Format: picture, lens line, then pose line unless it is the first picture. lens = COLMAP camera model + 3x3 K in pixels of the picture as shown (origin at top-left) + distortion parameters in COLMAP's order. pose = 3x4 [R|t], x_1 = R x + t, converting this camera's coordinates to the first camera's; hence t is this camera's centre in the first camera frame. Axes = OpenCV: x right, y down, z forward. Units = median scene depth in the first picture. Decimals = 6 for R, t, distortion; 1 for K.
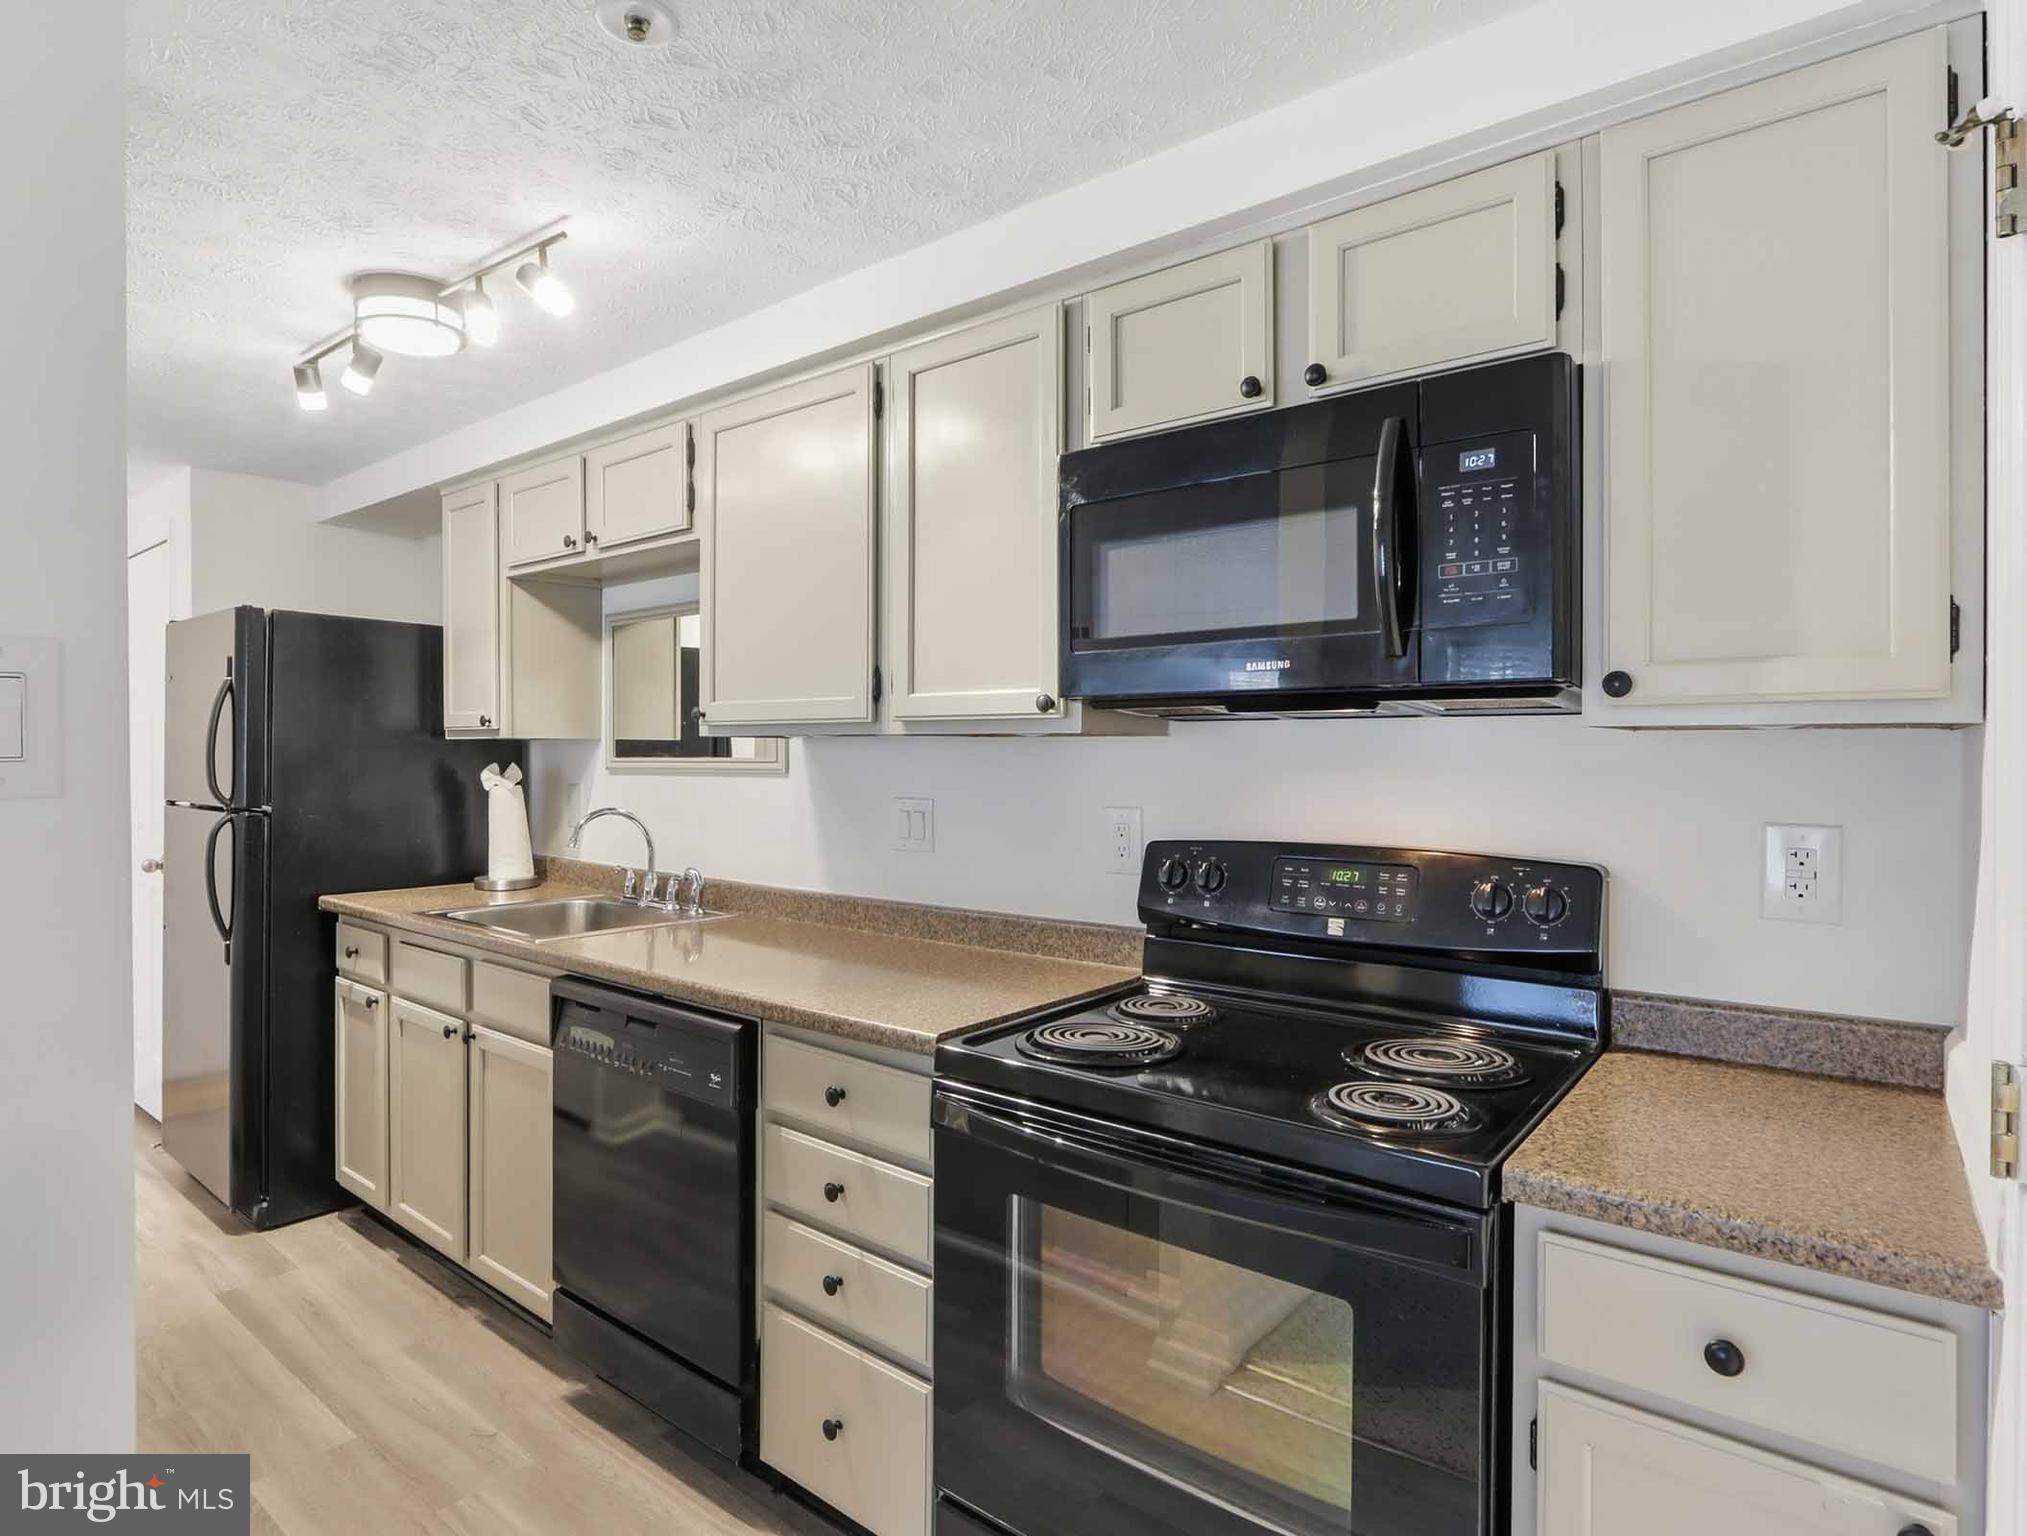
lens RADIAL K [[1082.6, 0, 1013.5], [0, 1082.6, 768.0], [0, 0, 1]] dist [-0.000350, -0.000428]
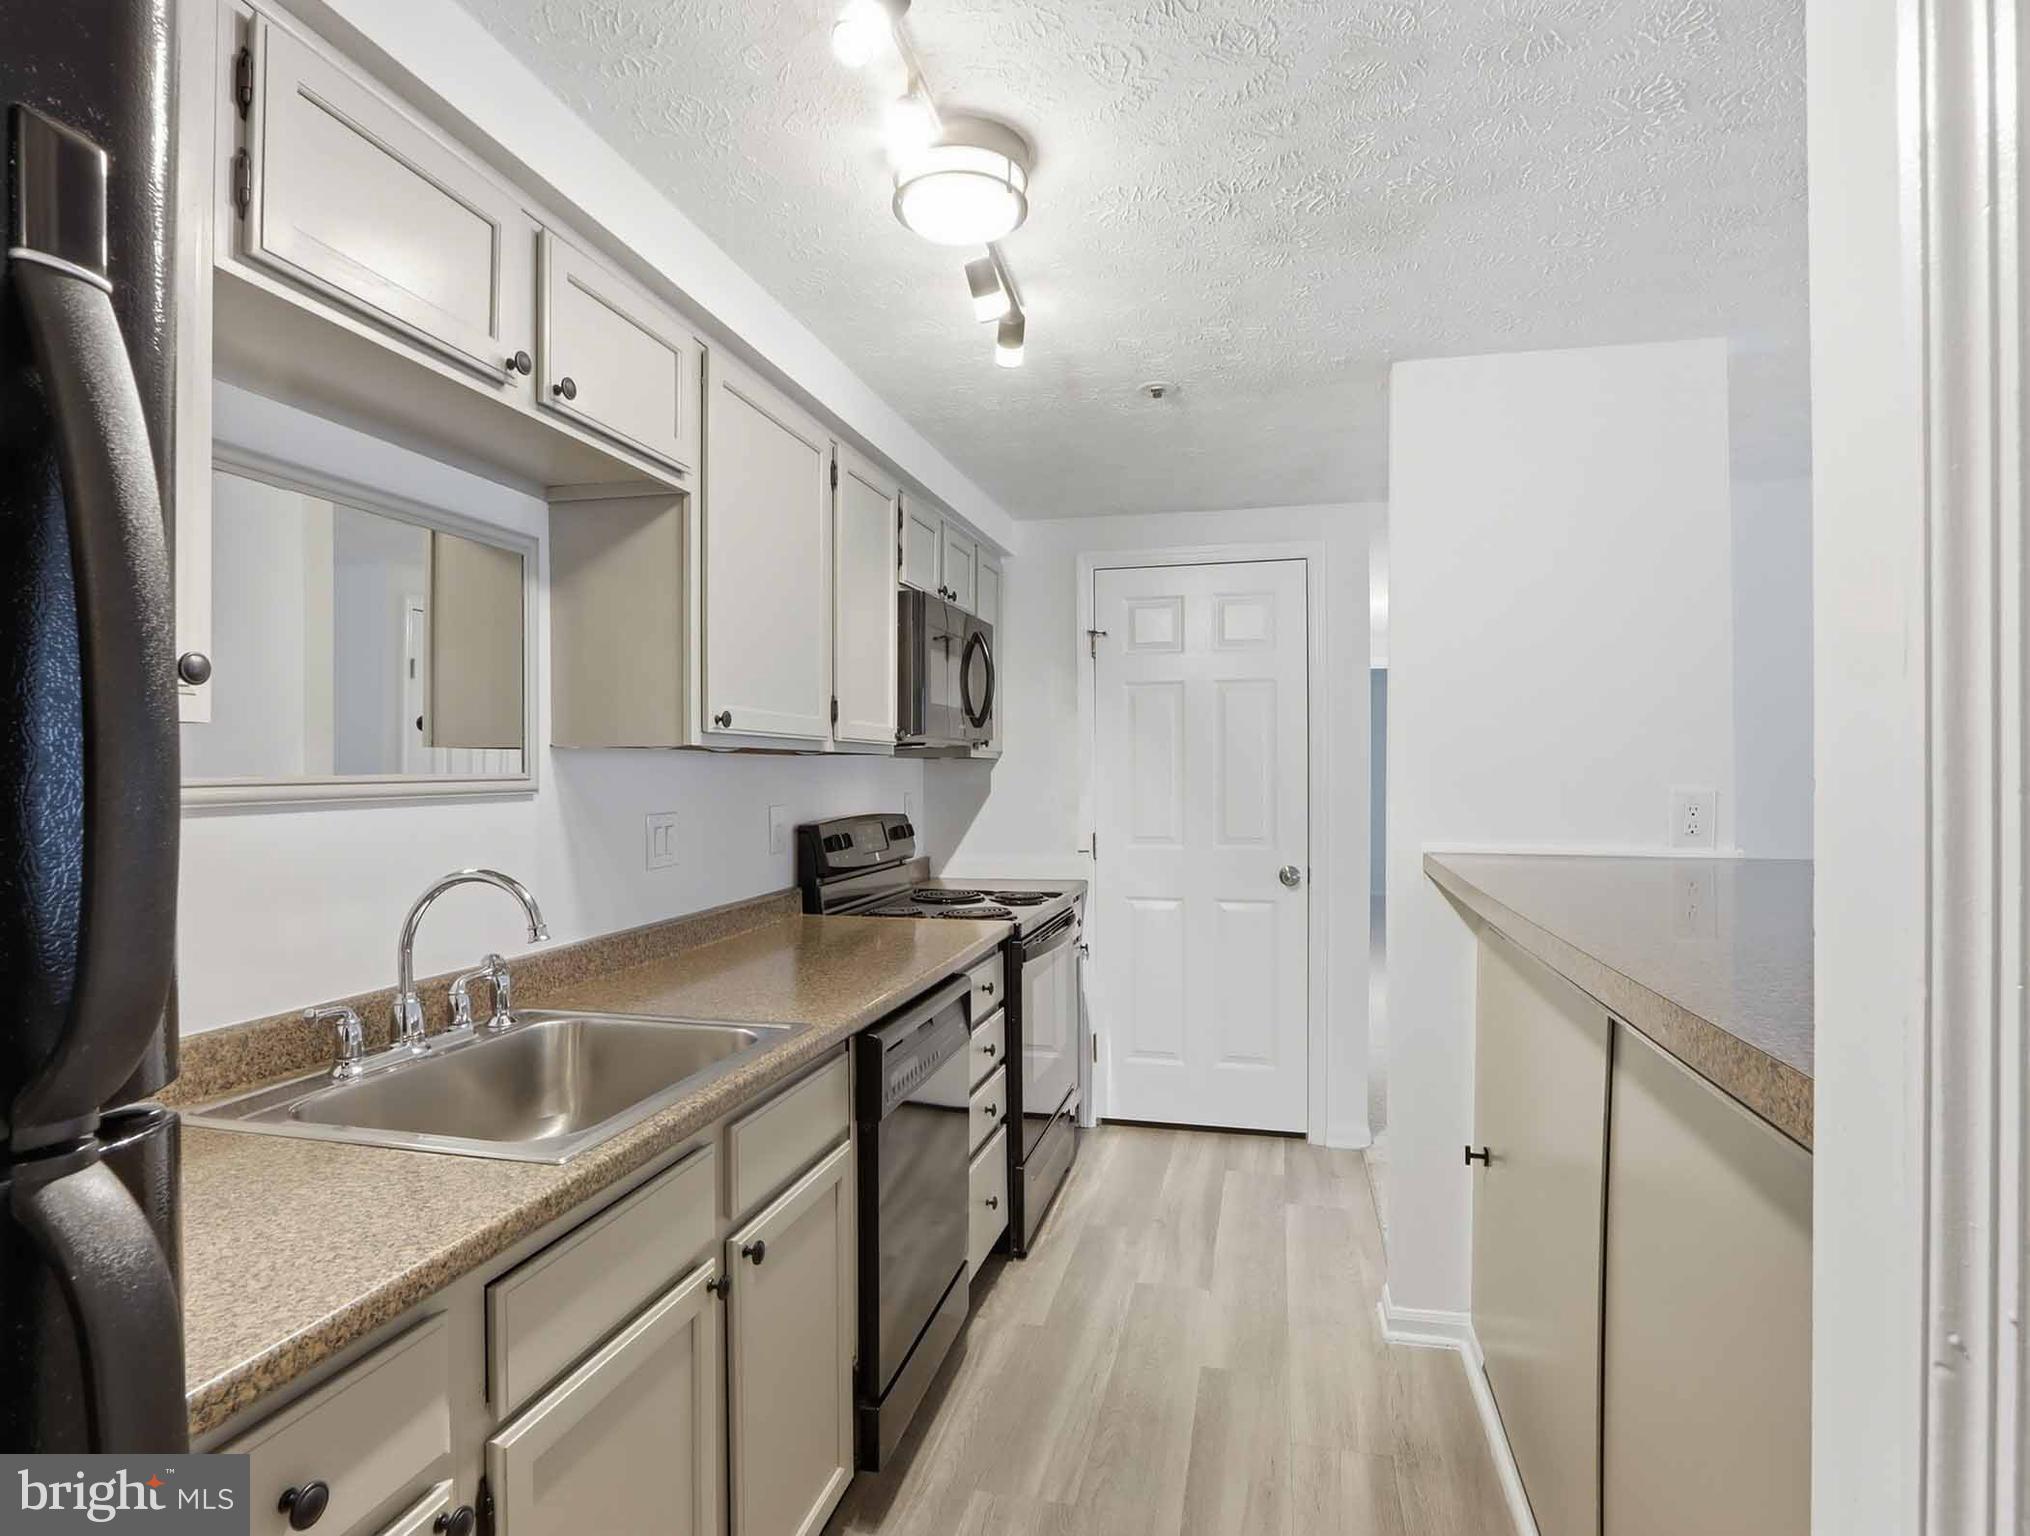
lens RADIAL K [[1084.2, 0, 1015.0], [0, 1084.2, 768.0], [0, 0, 1]] dist [-0.000350, -0.000428]
pose [[-0.419211, -0.000370, 0.907889, -1.578214], [0.008707, 0.999952, 0.004428, -0.020543], [-0.907847, 0.009761, -0.419188, 1.579661]]
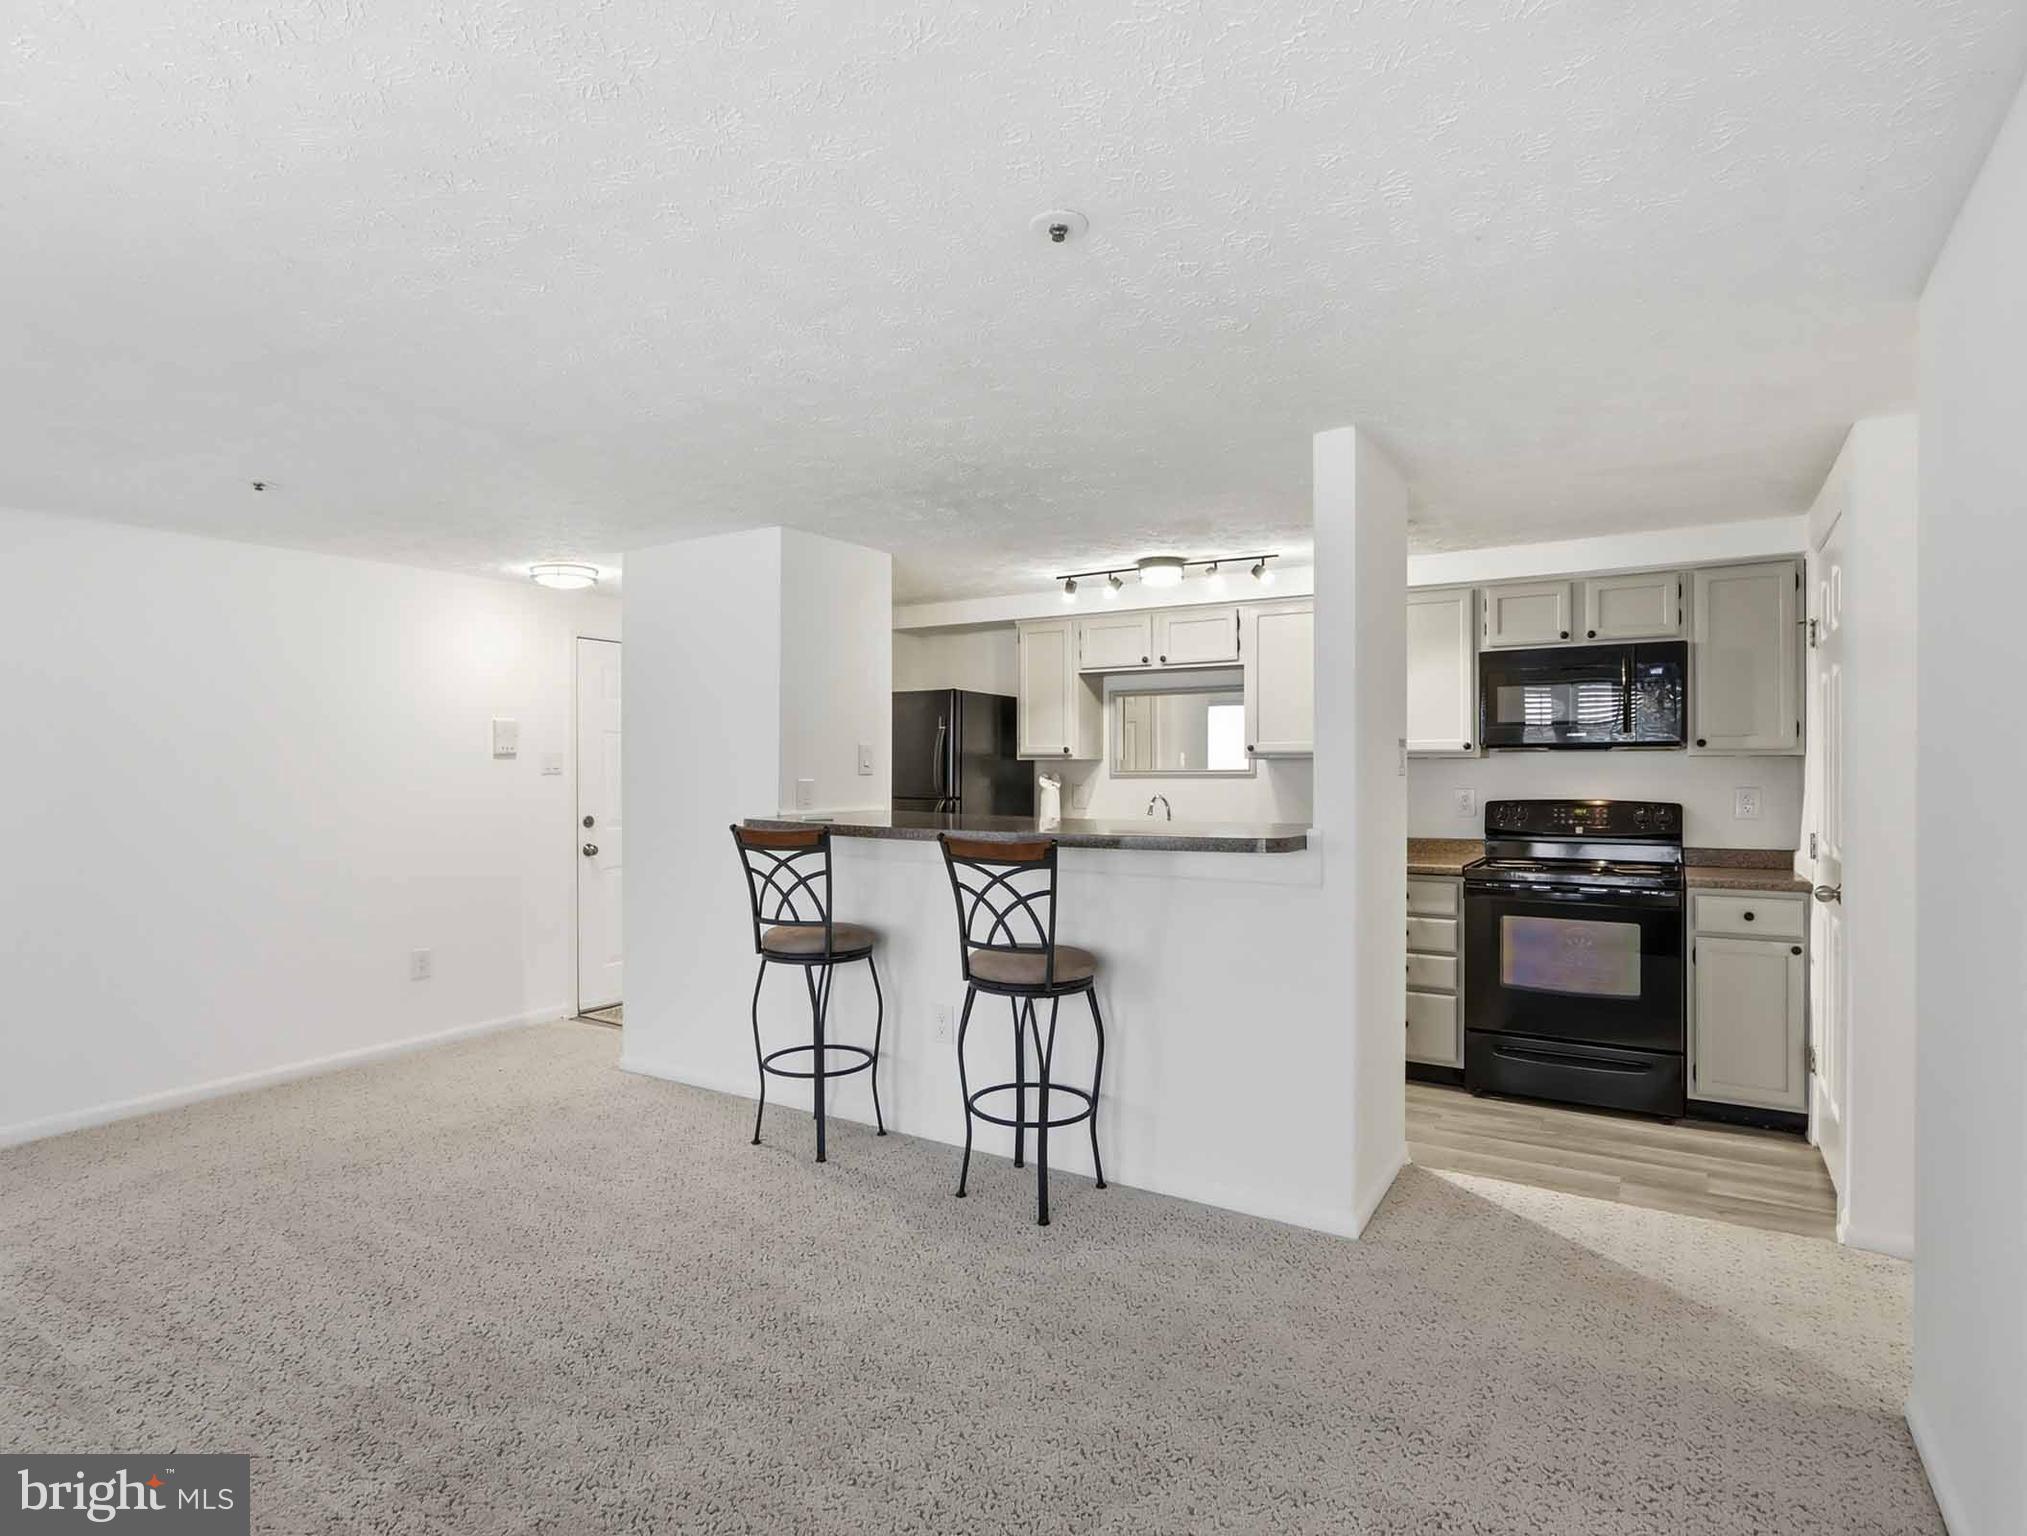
lens RADIAL K [[1058.8, 0, 1018.2], [0, 1058.8, 780.7], [0, 0, 1]] dist [-0.000846, -0.000285]
pose [[0.993214, -0.002554, 0.116269, -1.377157], [0.002931, 0.999991, -0.003069, 0.028948], [-0.116260, 0.003389, 0.993213, -1.427658]]
